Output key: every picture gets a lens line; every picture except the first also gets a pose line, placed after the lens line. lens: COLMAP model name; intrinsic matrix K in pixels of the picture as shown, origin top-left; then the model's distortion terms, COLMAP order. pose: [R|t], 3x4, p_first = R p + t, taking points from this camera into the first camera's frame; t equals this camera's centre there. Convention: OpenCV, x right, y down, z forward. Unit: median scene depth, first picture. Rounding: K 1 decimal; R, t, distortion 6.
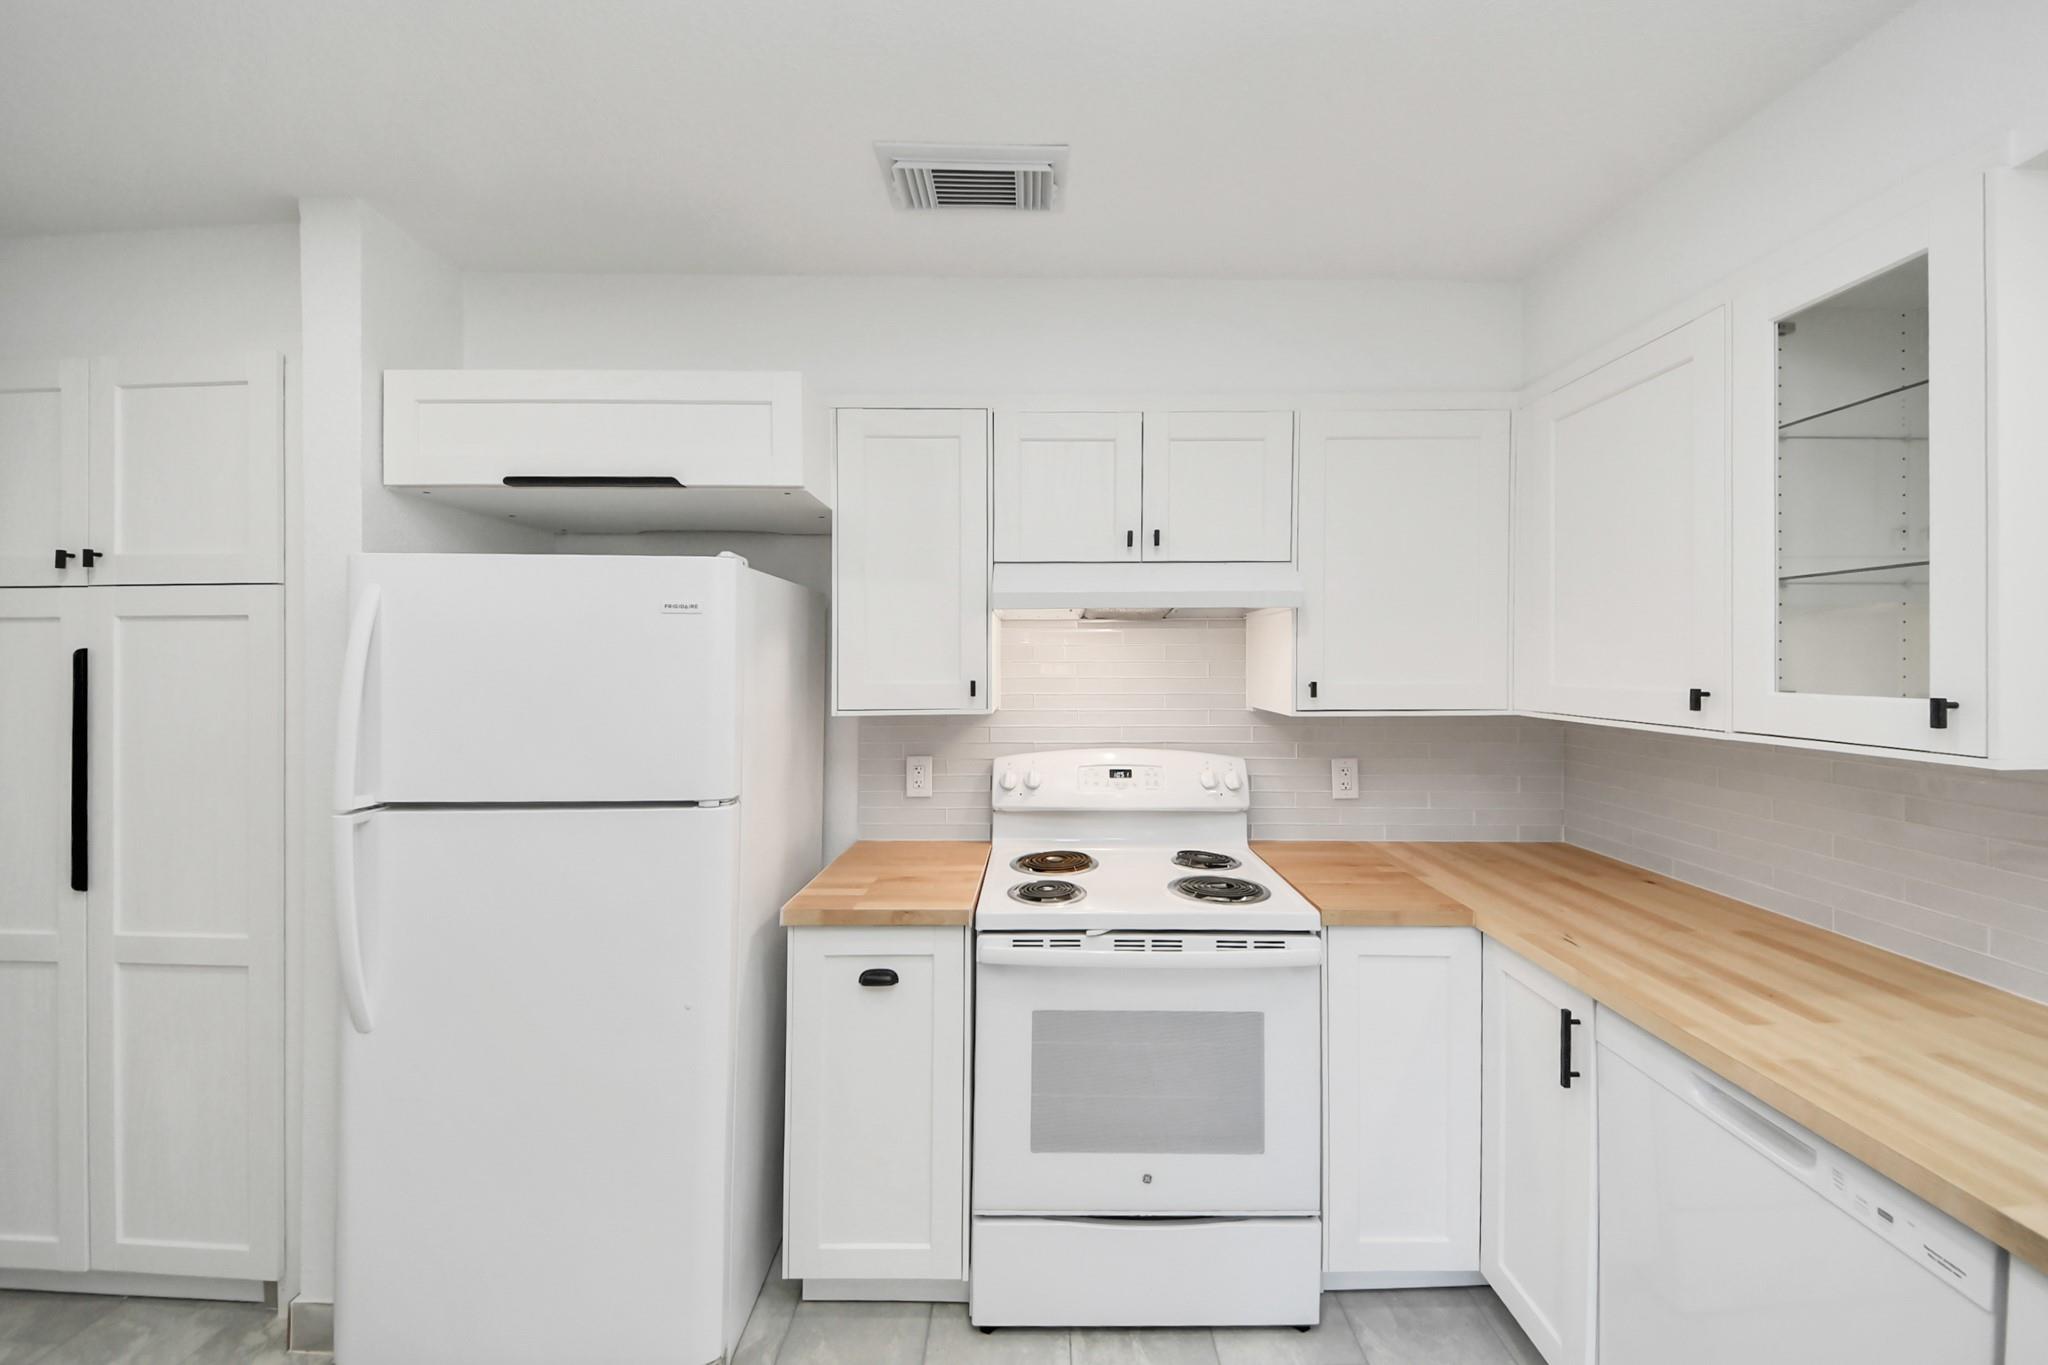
lens RADIAL K [[743.2, 0, 1051.6], [0, 743.2, 656.9], [0, 0, 1]] dist [0.018267, -0.005142]
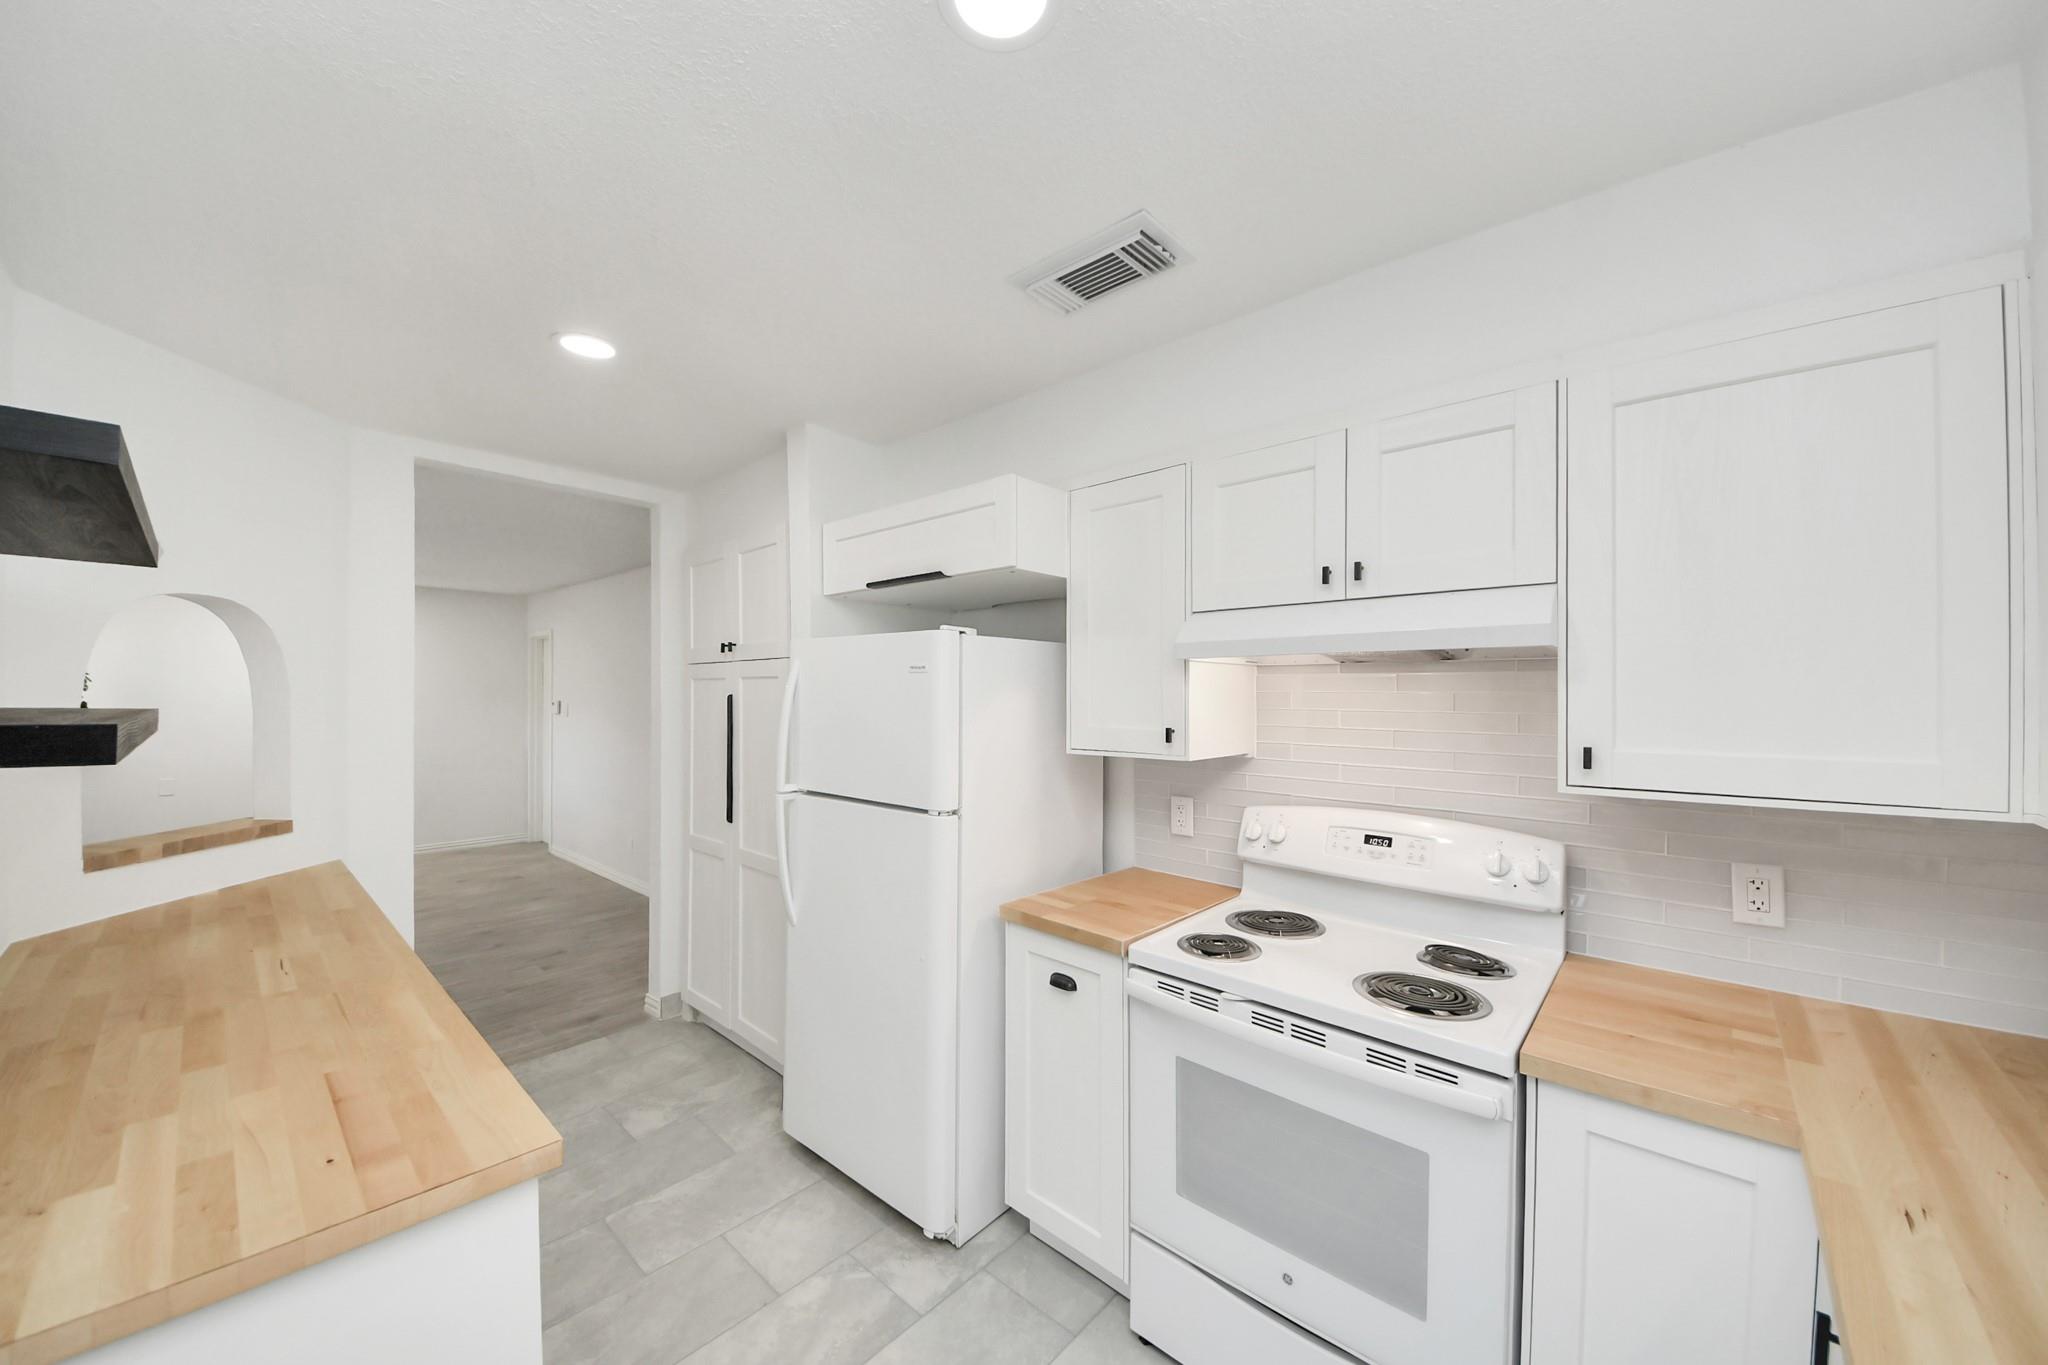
lens RADIAL K [[743.2, 0, 1003.8], [0, 743.2, 691.2], [0, 0, 1]] dist [0.018267, -0.005142]
pose [[0.734865, 0.001984, -0.678210, 0.425583], [-0.000292, 0.999997, 0.002609, -0.021931], [0.678213, -0.001719, 0.734864, 0.076593]]
